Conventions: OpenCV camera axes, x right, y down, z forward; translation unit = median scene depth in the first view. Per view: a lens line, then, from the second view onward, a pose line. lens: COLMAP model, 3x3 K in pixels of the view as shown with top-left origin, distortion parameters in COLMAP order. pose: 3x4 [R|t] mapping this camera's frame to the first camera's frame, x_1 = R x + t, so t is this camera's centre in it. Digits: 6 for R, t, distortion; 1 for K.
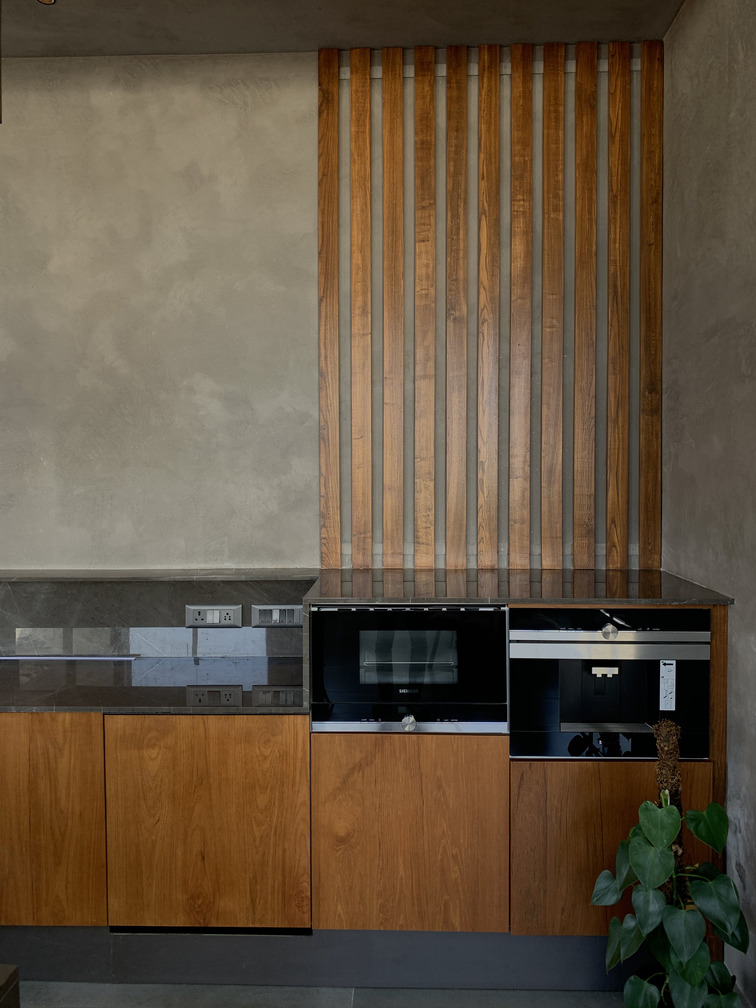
lens RADIAL K [[756.9, 0, 382.2], [0, 756.9, 496.5], [0, 0, 1]] dist [0.060519, -0.090834]
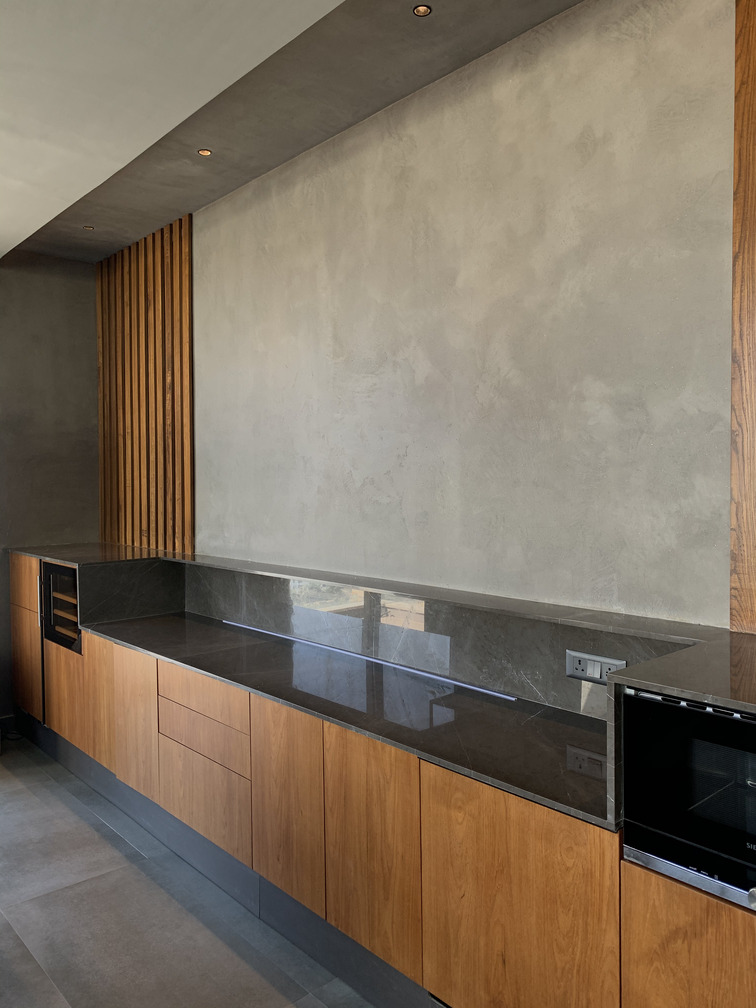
lens RADIAL K [[769.6, 0, 379.2], [0, 769.6, 496.9], [0, 0, 1]] dist [0.002751, 0.005222]
pose [[0.687913, 0.016956, -0.725595, 0.225698], [-0.020006, 0.999790, 0.004396, -0.028438], [0.725517, 0.011492, 0.688108, 0.260280]]
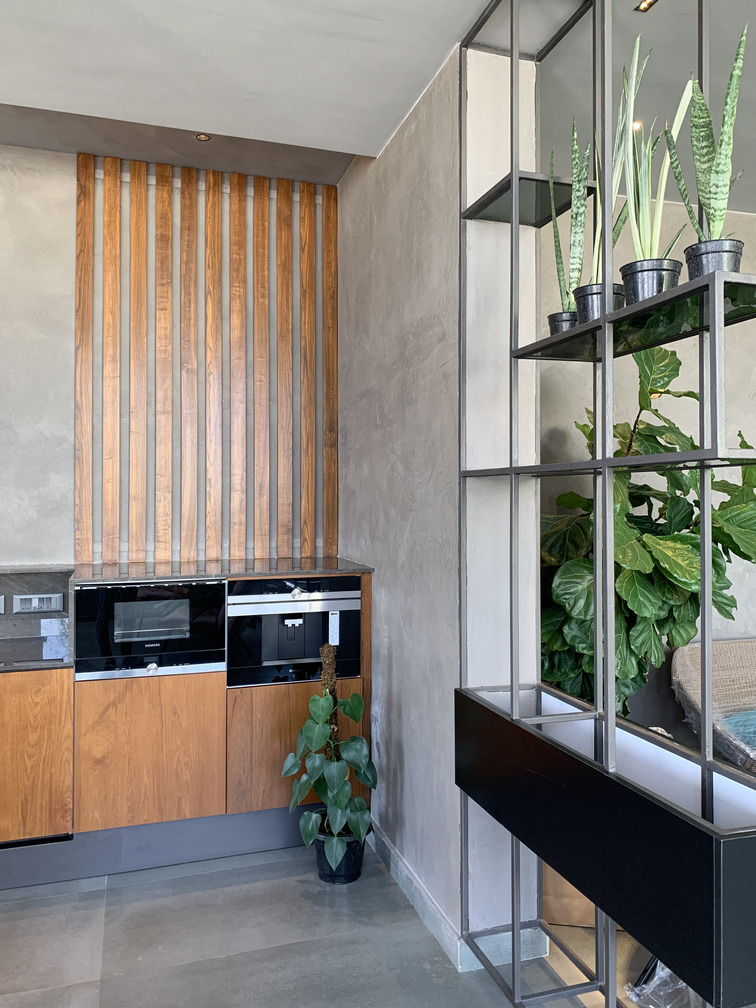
lens RADIAL K [[769.5, 0, 378.5], [0, 769.5, 492.2], [0, 0, 1]] dist [0.062847, -0.099007]
pose [[0.941812, 0.006888, 0.336070, -0.042486], [0.005821, 0.999306, -0.036794, 0.029262], [-0.336091, 0.036609, 0.941118, -0.366993]]
